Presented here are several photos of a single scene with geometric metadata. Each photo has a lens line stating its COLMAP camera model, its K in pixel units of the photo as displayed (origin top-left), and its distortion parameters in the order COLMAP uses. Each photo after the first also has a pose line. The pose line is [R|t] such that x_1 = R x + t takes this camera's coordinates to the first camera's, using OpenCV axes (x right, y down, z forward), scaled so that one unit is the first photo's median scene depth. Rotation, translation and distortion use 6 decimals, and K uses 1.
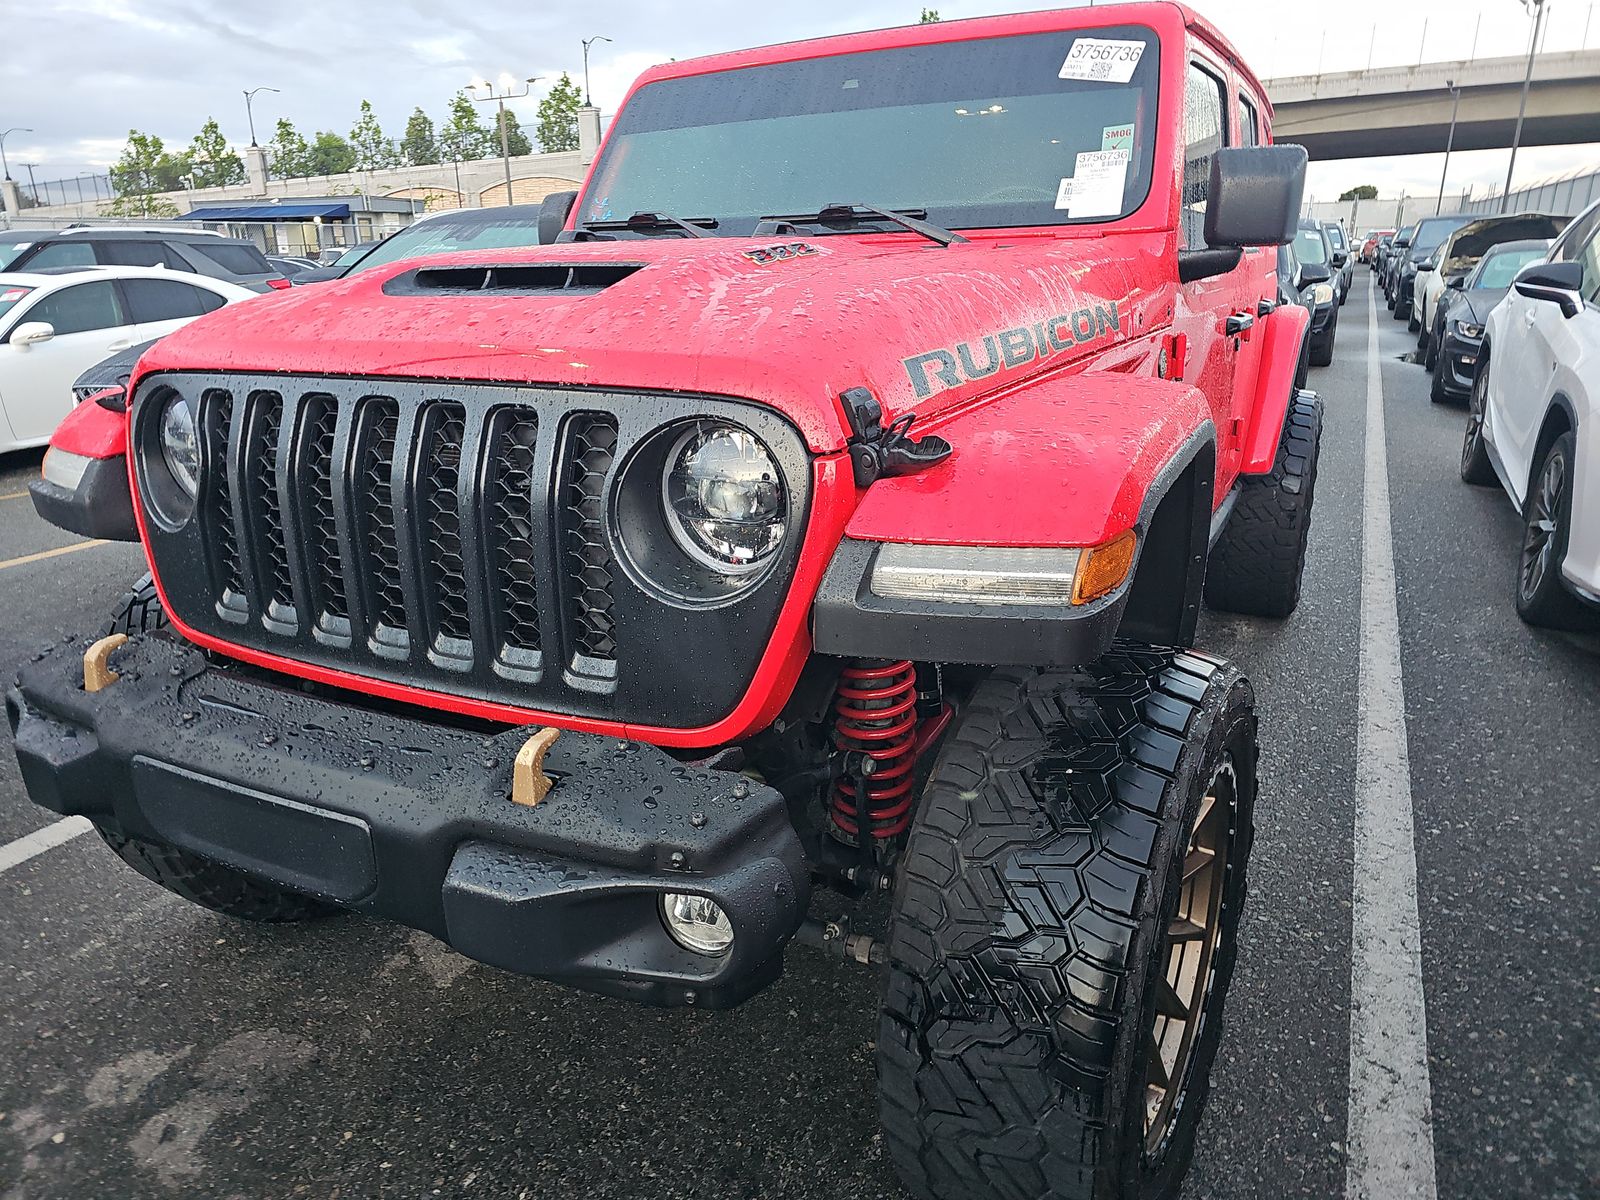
lens RADIAL K [[1070.5, 0, 791.5], [0, 1070.5, 608.5], [0, 0, 1]] dist [0.057318, -0.050766]
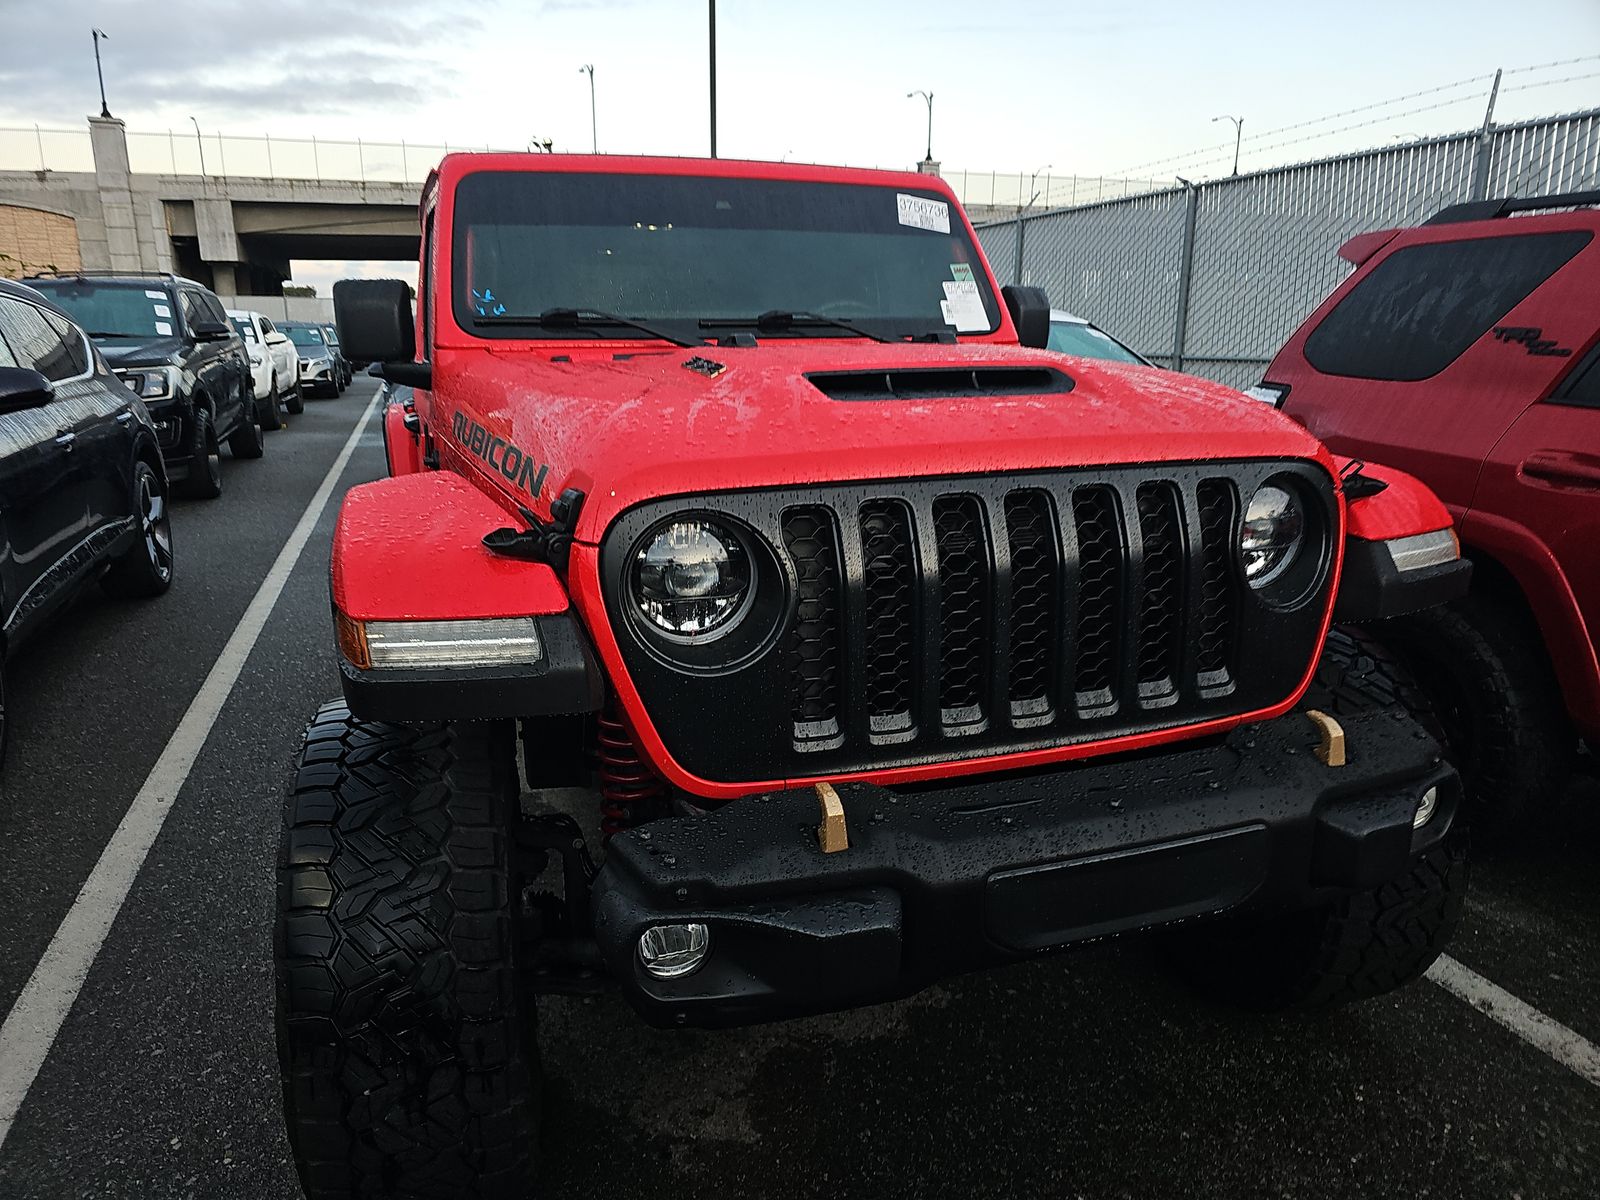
lens RADIAL K [[1070.5, 0, 808.5], [0, 1070.5, 617.0], [0, 0, 1]] dist [0.057318, -0.050766]
pose [[0.668358, -0.169119, 0.724360, -1.213694], [0.219498, 0.975288, 0.025175, -0.131166], [-0.710717, 0.142170, 0.688963, 0.382597]]
